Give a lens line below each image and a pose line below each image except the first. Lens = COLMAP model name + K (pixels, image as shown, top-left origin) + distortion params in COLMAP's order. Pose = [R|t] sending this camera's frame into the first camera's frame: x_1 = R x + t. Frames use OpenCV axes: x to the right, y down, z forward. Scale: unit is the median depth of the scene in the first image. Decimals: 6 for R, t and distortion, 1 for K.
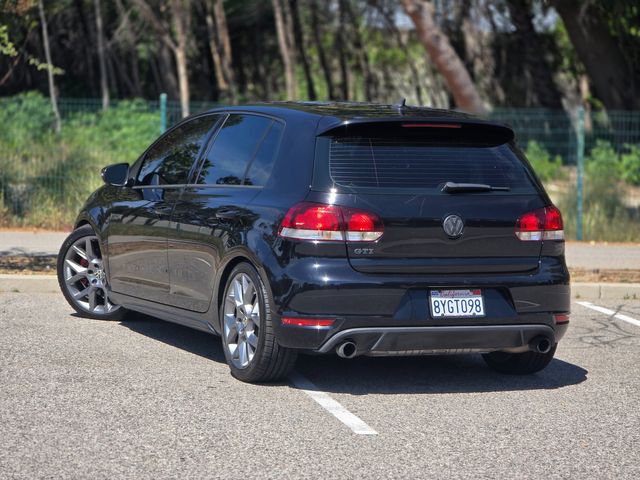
lens RADIAL K [[2158.1, 0, 320.0], [0, 2158.1, 240.0], [0, 0, 1]] dist [0.218372, 1.869543]
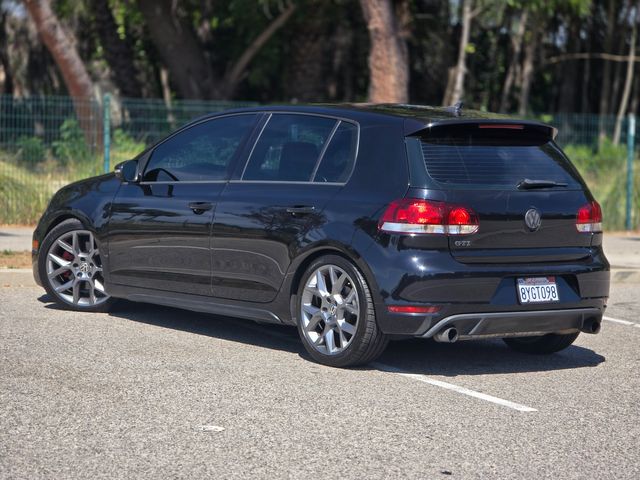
lens RADIAL K [[2158.1, 0, 320.0], [0, 2158.1, 240.0], [0, 0, 1]] dist [0.218372, 1.869543]
pose [[0.963934, -0.010597, 0.265931, -0.331463], [0.008654, 0.999927, 0.008475, -0.006169], [-0.266001, -0.005868, 0.963955, -0.024057]]
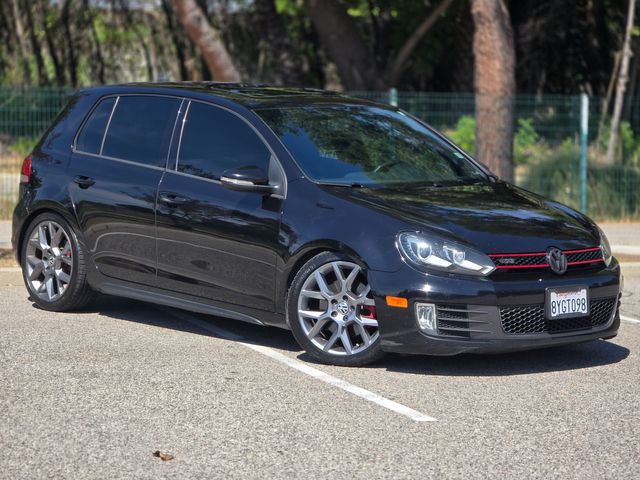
lens RADIAL K [[2158.1, 0, 320.0], [0, 2158.1, 240.0], [0, 0, 1]] dist [0.218372, 1.869543]
pose [[0.987720, -0.020890, 0.154829, -0.162217], [0.019397, 0.999750, 0.011143, -0.005819], [-0.155023, -0.008003, 0.987878, 0.013184]]
